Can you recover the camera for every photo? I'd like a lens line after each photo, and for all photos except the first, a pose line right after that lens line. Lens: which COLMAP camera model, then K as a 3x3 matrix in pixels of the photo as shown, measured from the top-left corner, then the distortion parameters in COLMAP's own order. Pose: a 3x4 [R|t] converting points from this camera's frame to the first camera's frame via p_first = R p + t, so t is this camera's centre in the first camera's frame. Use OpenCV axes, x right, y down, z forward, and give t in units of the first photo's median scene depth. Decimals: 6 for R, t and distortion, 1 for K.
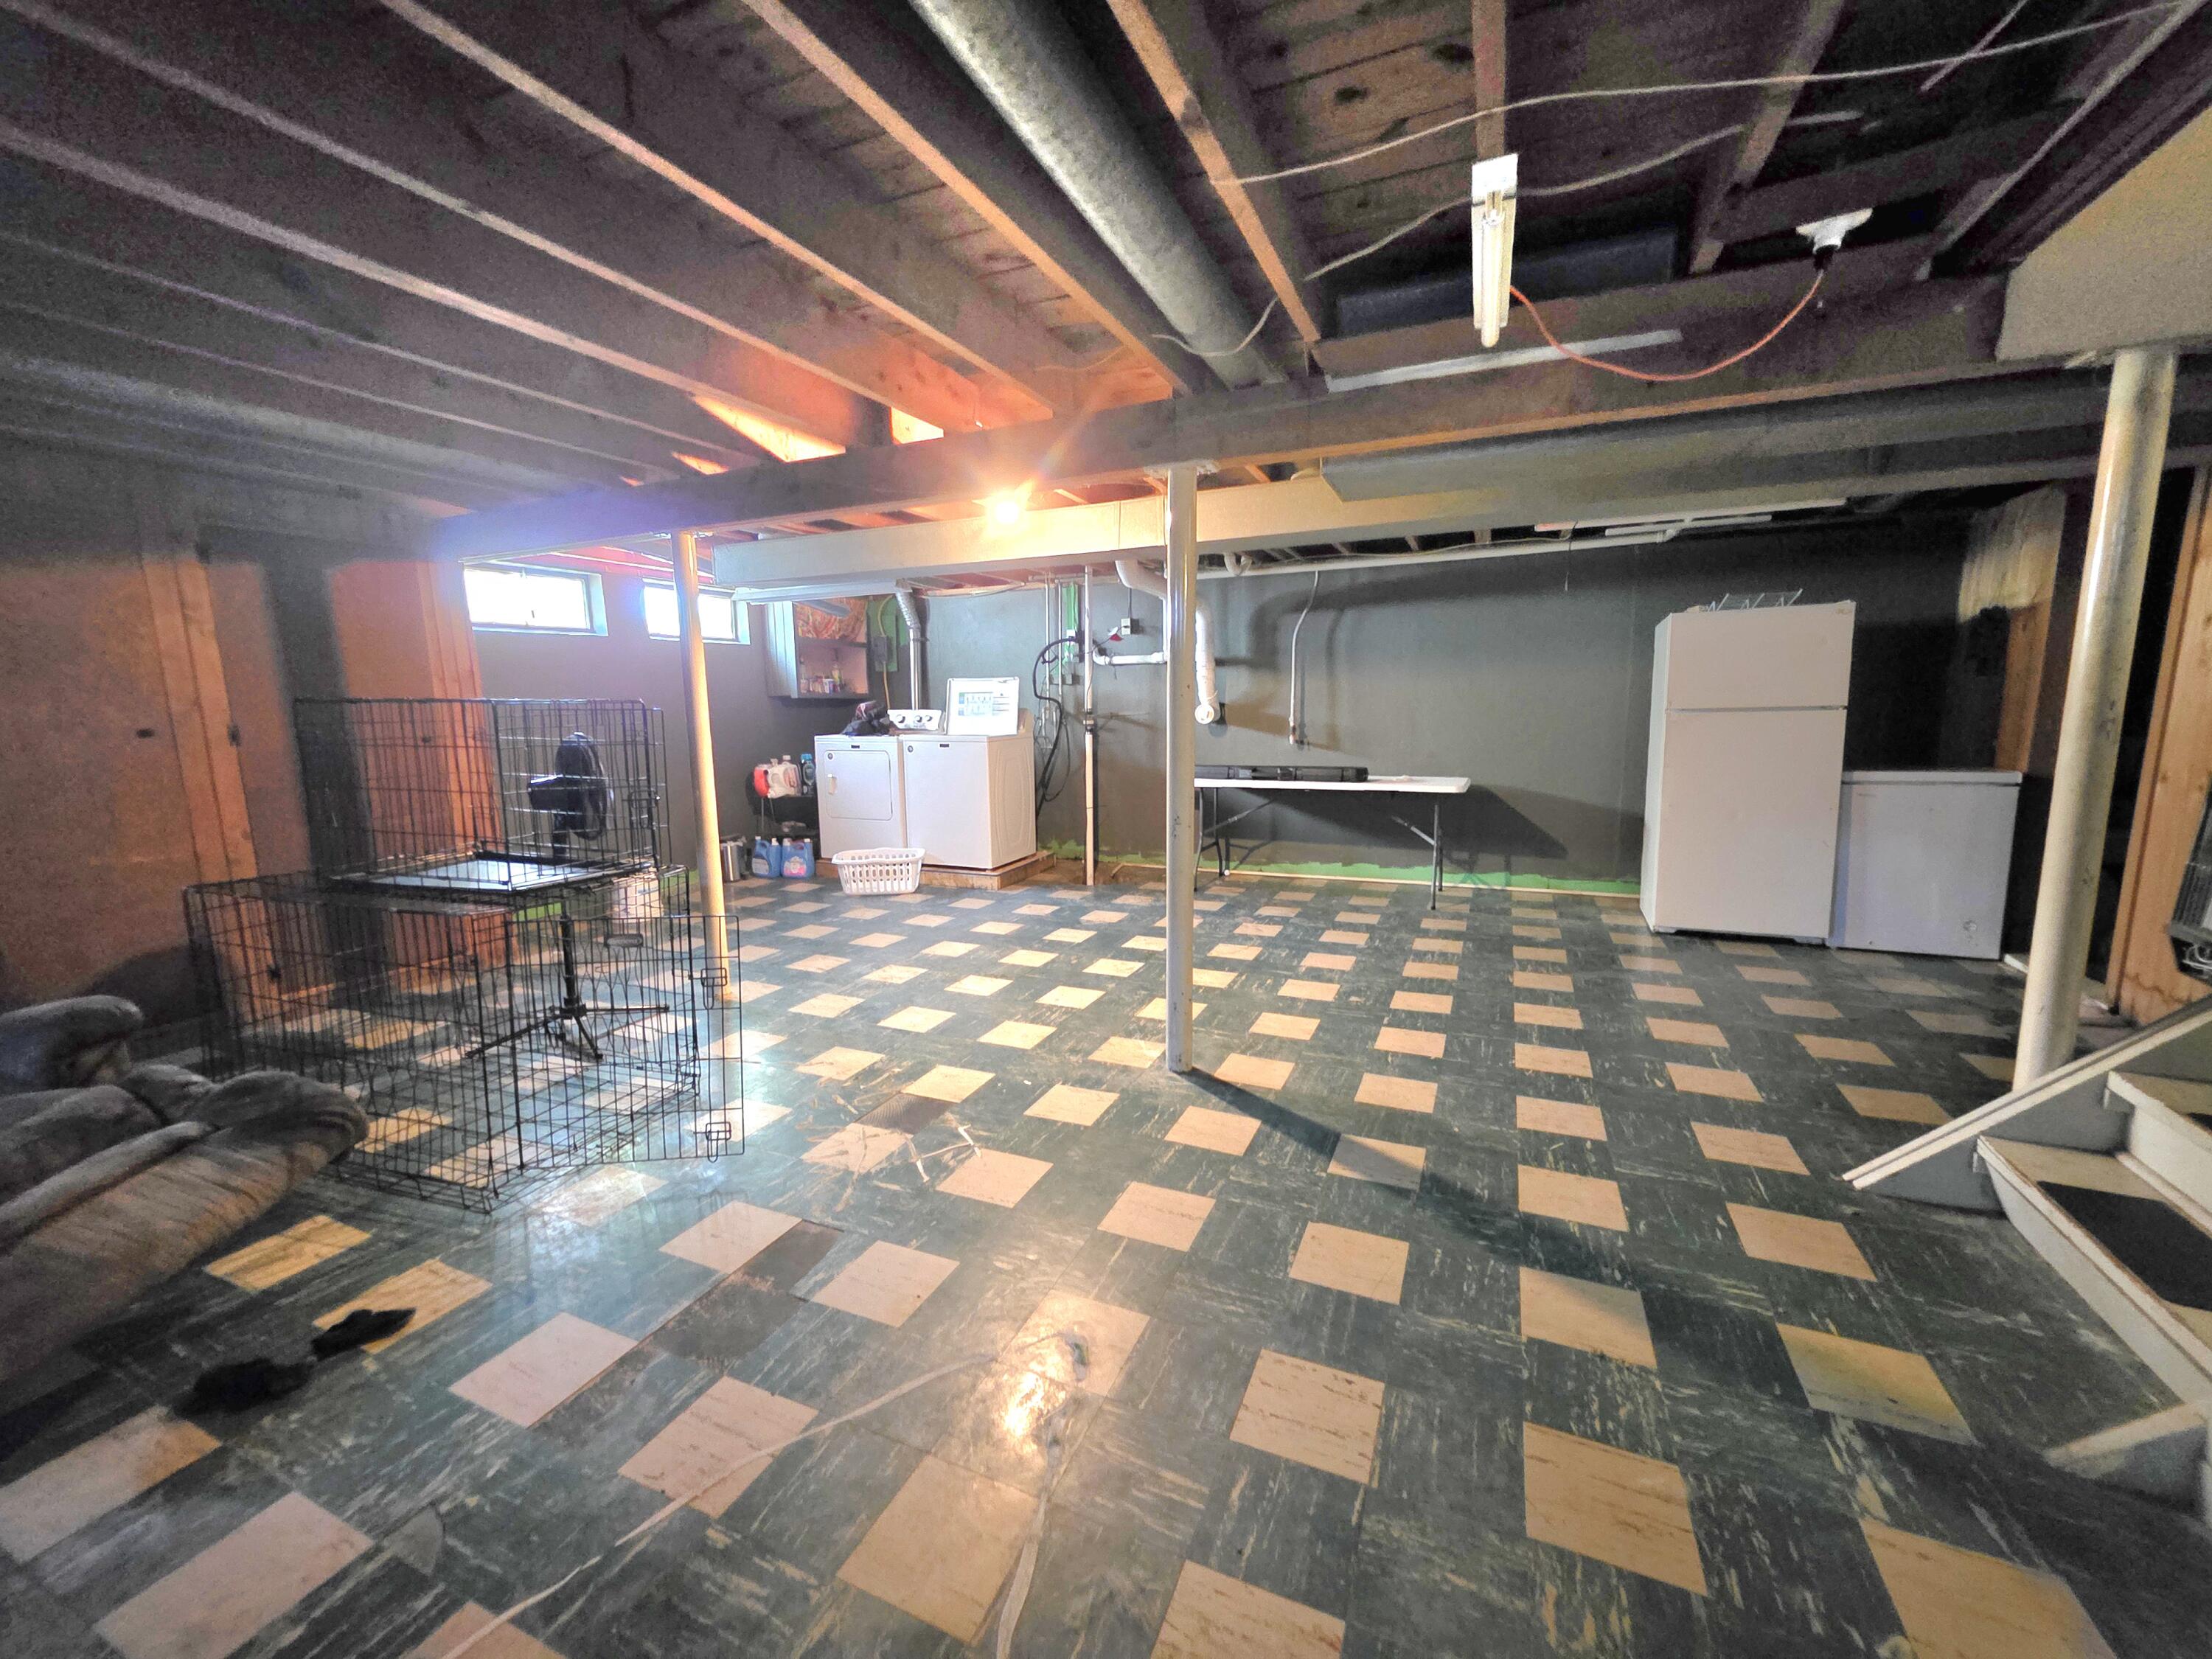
lens RADIAL K [[895.2, 0, 1103.4], [0, 895.2, 829.2], [0, 0, 1]] dist [0.001717, -0.000297]
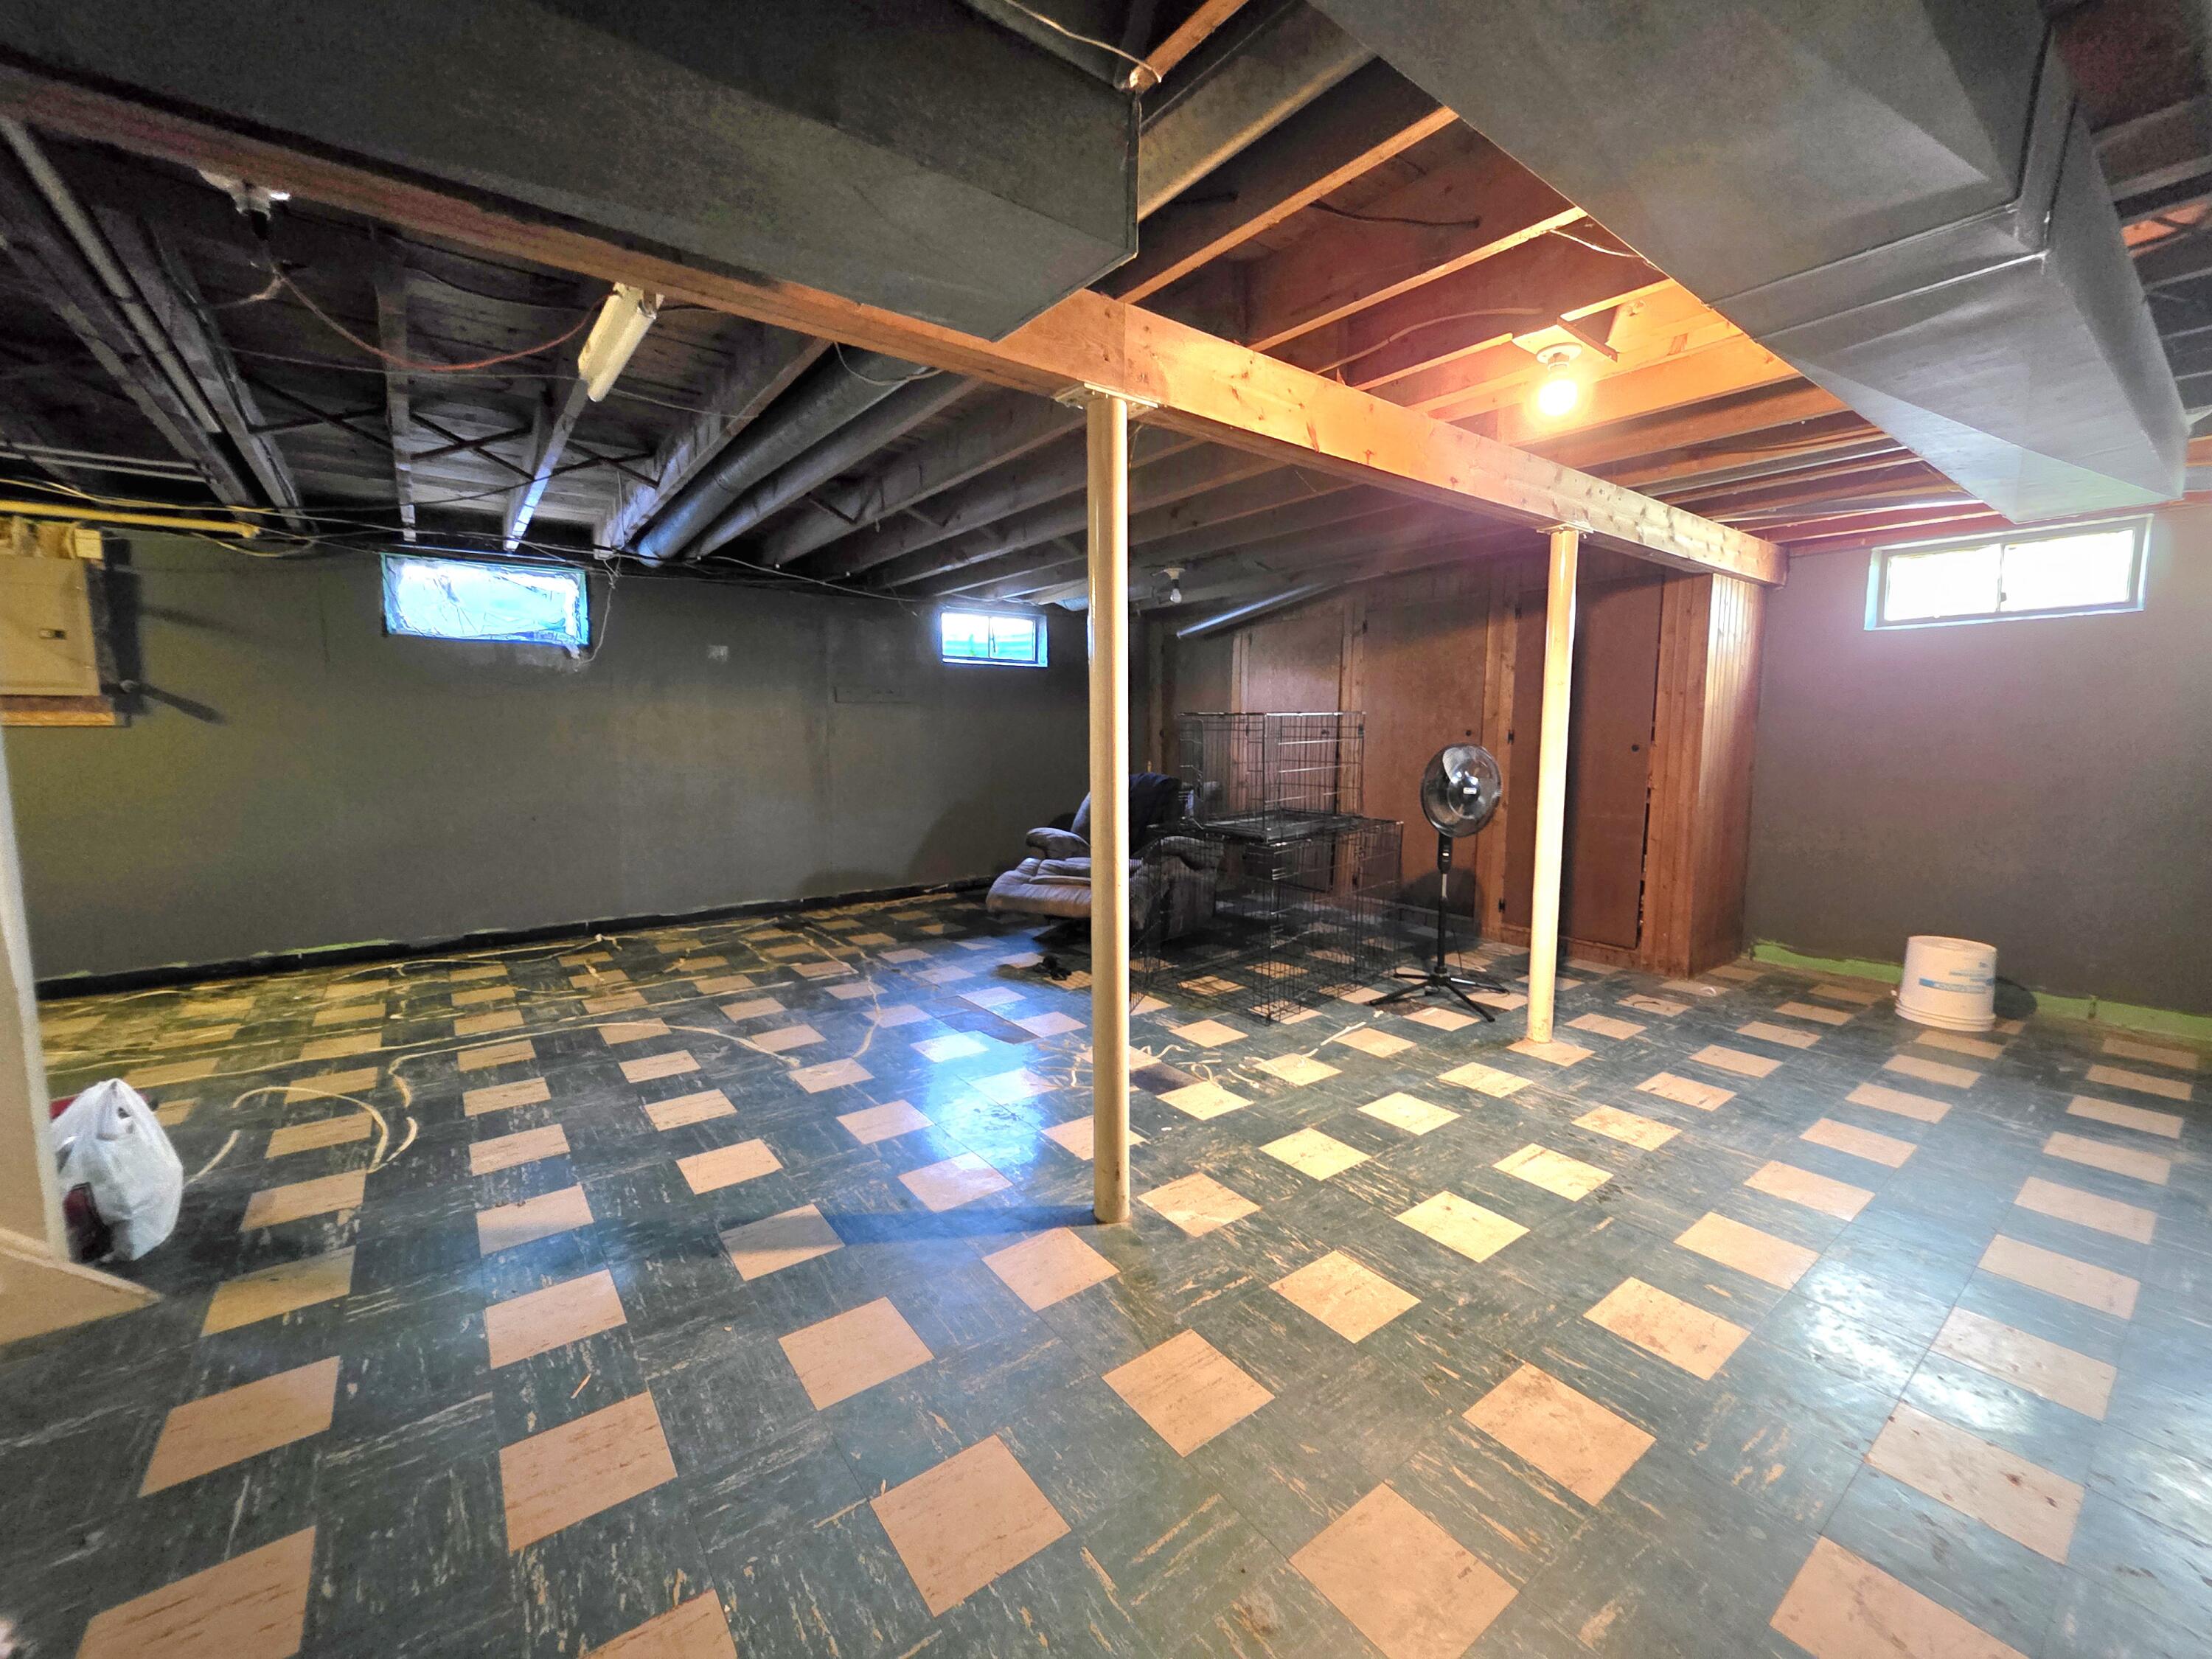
lens RADIAL K [[895.2, 0, 1102.1], [0, 895.2, 822.9], [0, 0, 1]] dist [0.001717, -0.000297]
pose [[-0.485325, 0.110958, -0.867265, 0.744786], [-0.122255, 0.973558, 0.192971, -0.202709], [0.865744, 0.199681, -0.458927, 1.363698]]
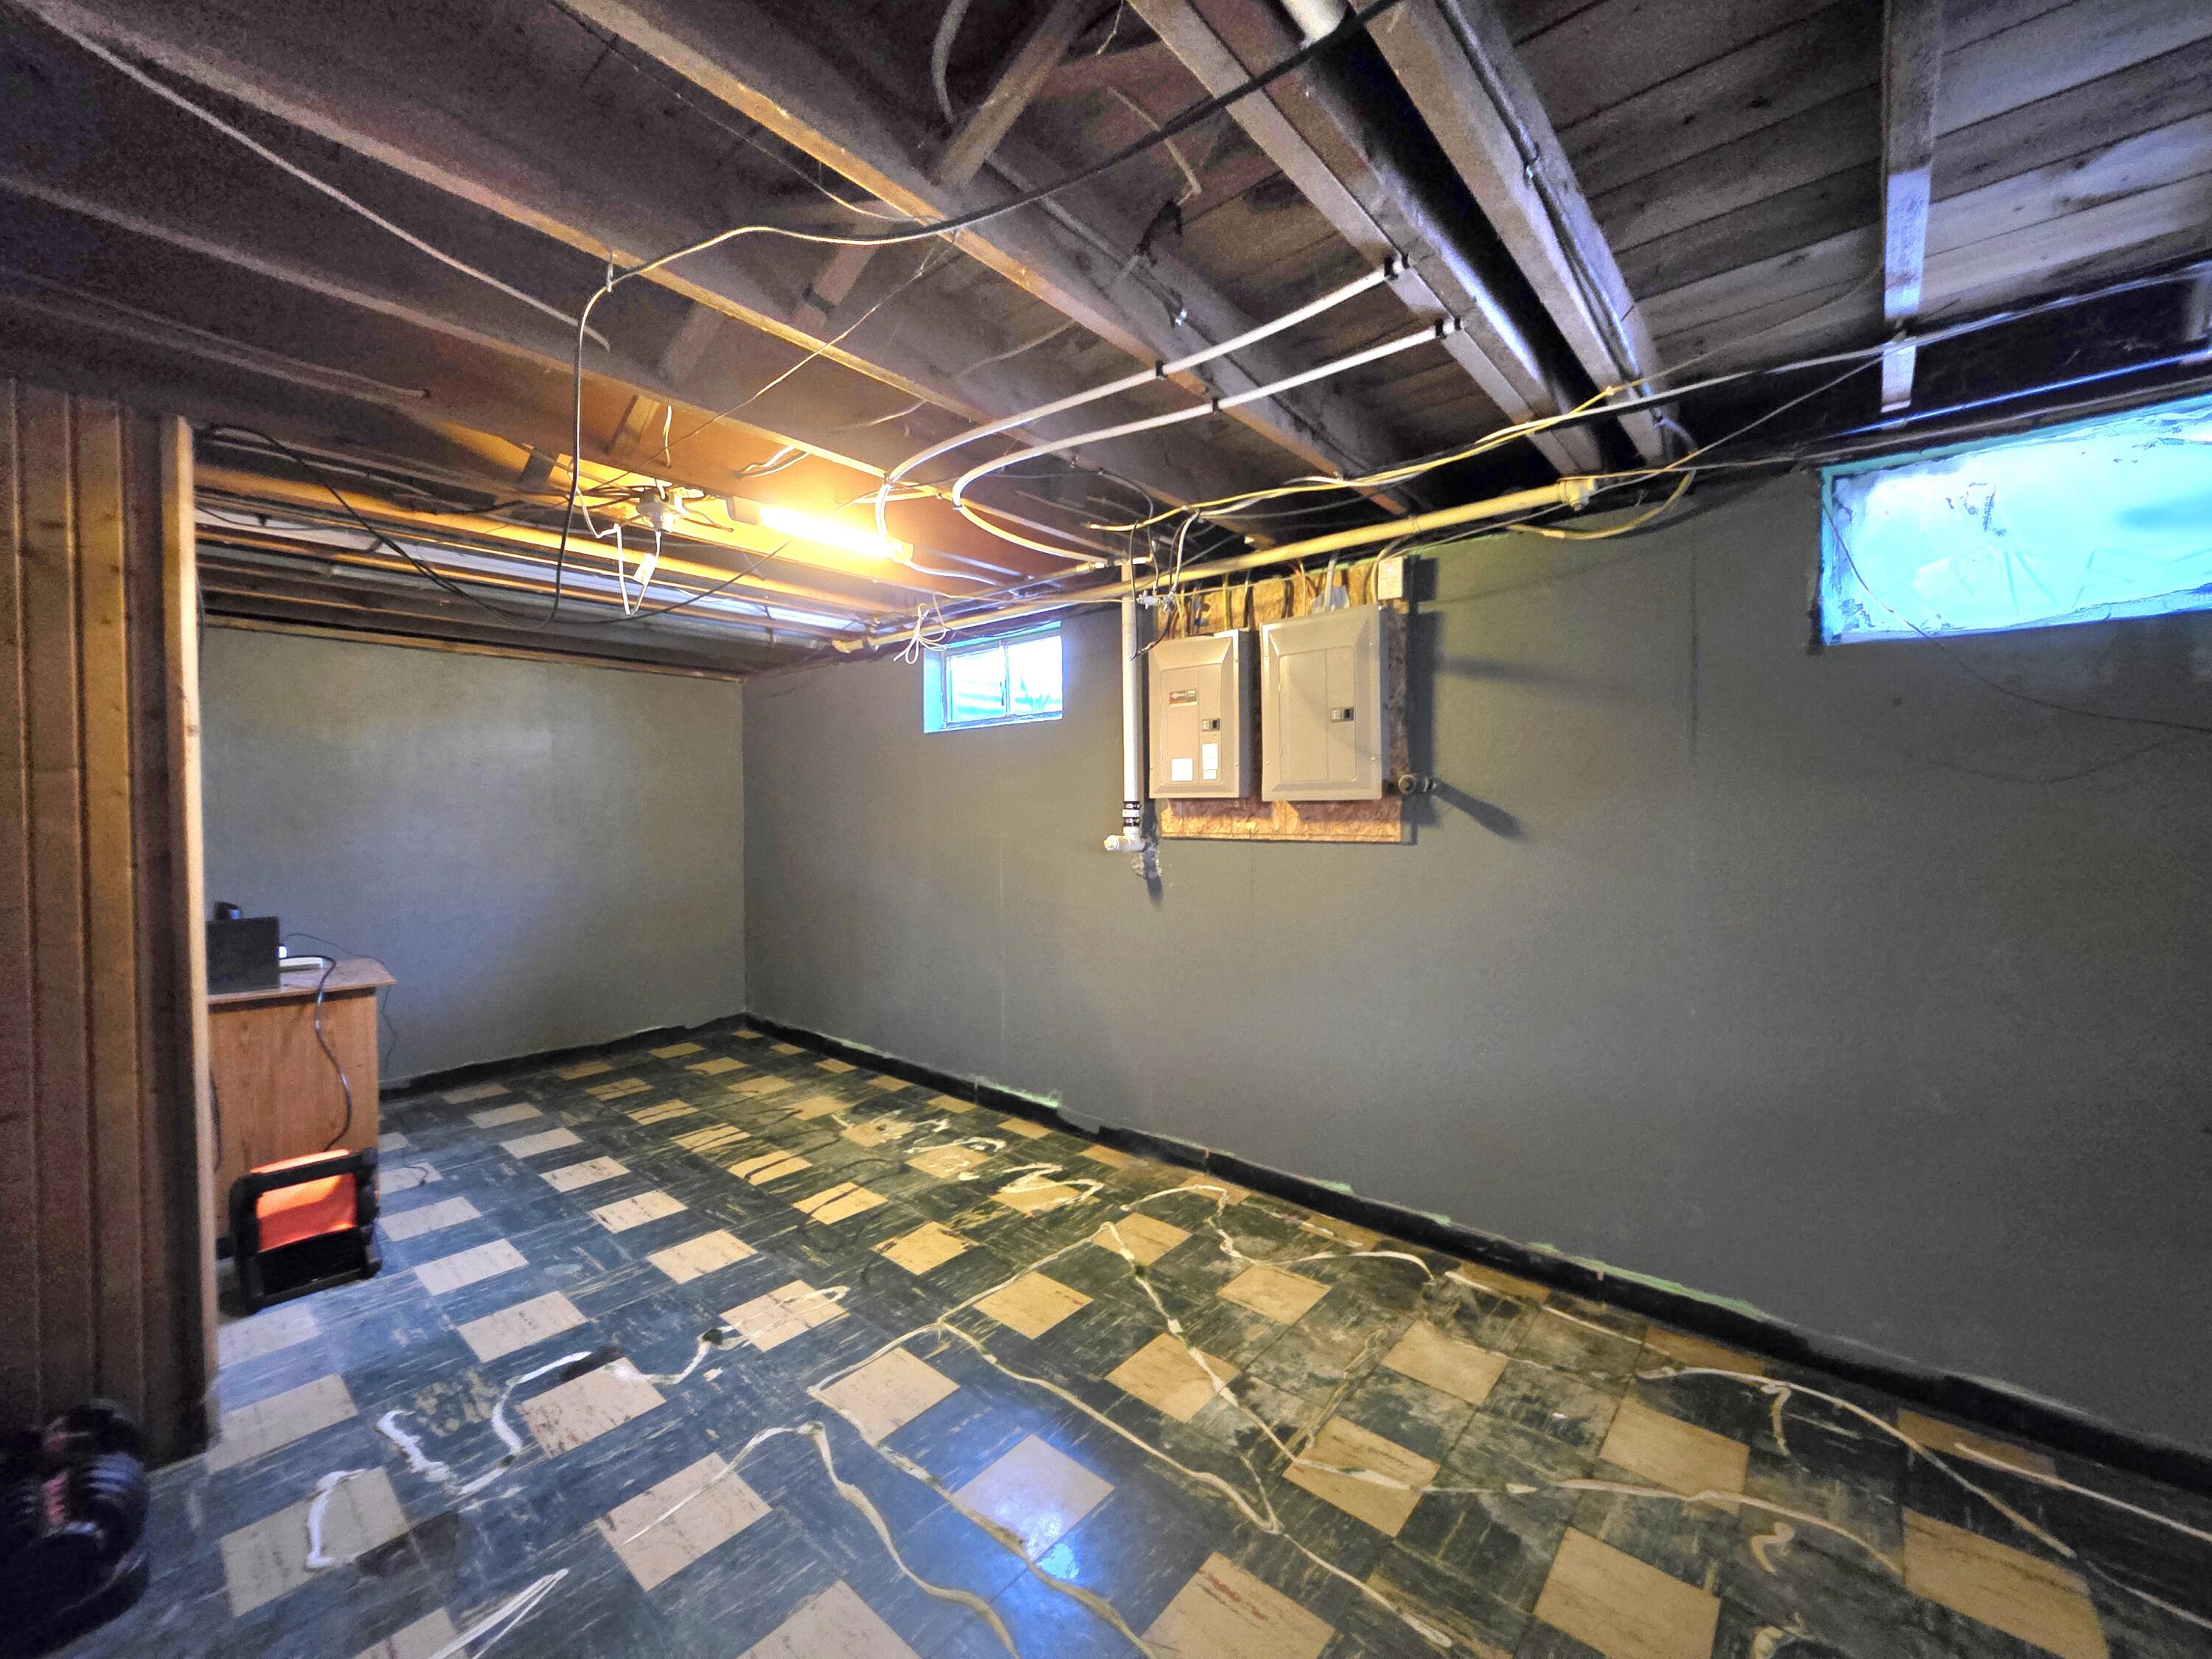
lens RADIAL K [[895.2, 0, 1098.8], [0, 895.2, 828.1], [0, 0, 1]] dist [0.001717, -0.000297]
pose [[-0.954652, 0.016188, 0.297285, 0.536080], [0.063890, 0.986397, 0.151455, -0.142499], [-0.290789, 0.163580, -0.942700, 0.896651]]
